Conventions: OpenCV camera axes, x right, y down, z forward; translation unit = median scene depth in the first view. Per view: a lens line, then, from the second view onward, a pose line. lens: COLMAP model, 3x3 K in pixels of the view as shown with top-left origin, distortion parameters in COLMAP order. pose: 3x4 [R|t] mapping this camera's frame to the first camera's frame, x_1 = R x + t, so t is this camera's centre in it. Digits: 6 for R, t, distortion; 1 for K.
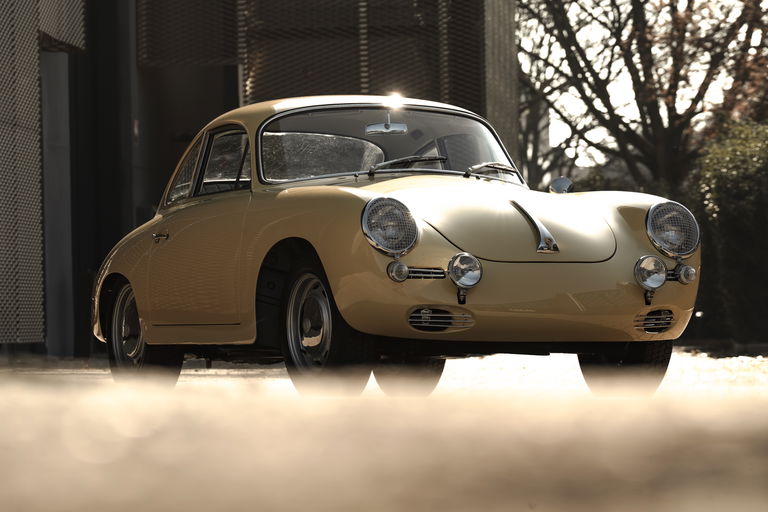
lens RADIAL K [[4228.9, 0, 392.3], [0, 4228.9, 264.1], [0, 0, 1]] dist [1.234829, 0.000000]
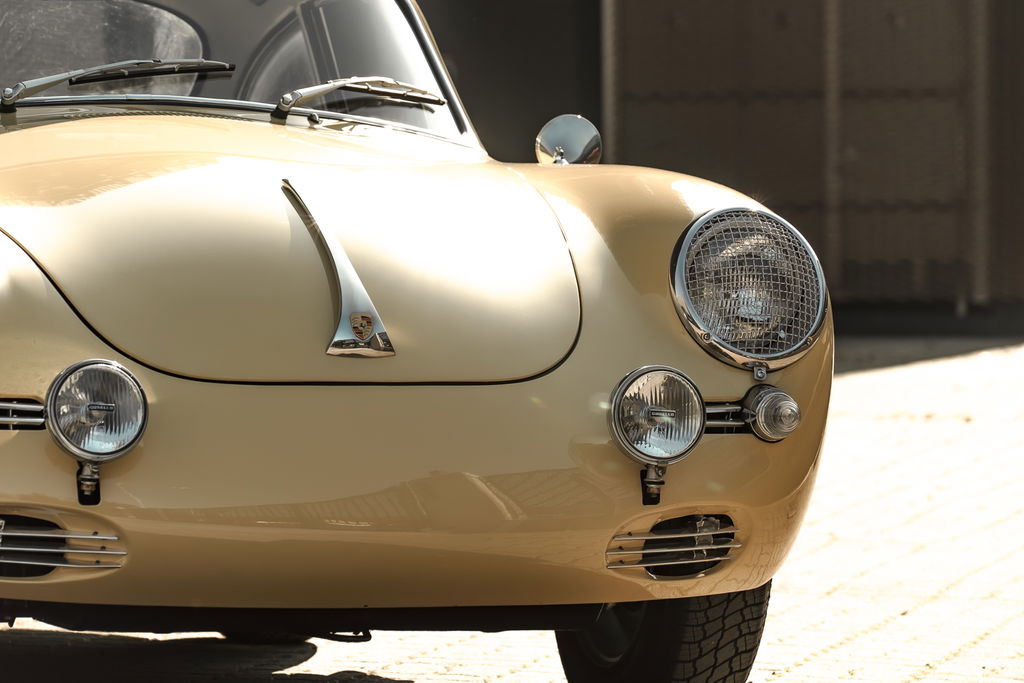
lens RADIAL K [[6016.3, 0, 517.3], [0, 6016.3, 344.0], [0, 0, 1]] dist [0.536559, 0.000000]
pose [[0.991821, 0.019852, -0.126082, 0.111792], [-0.014260, 0.998881, 0.045100, -0.026262], [0.126836, -0.042933, 0.990994, 0.494568]]
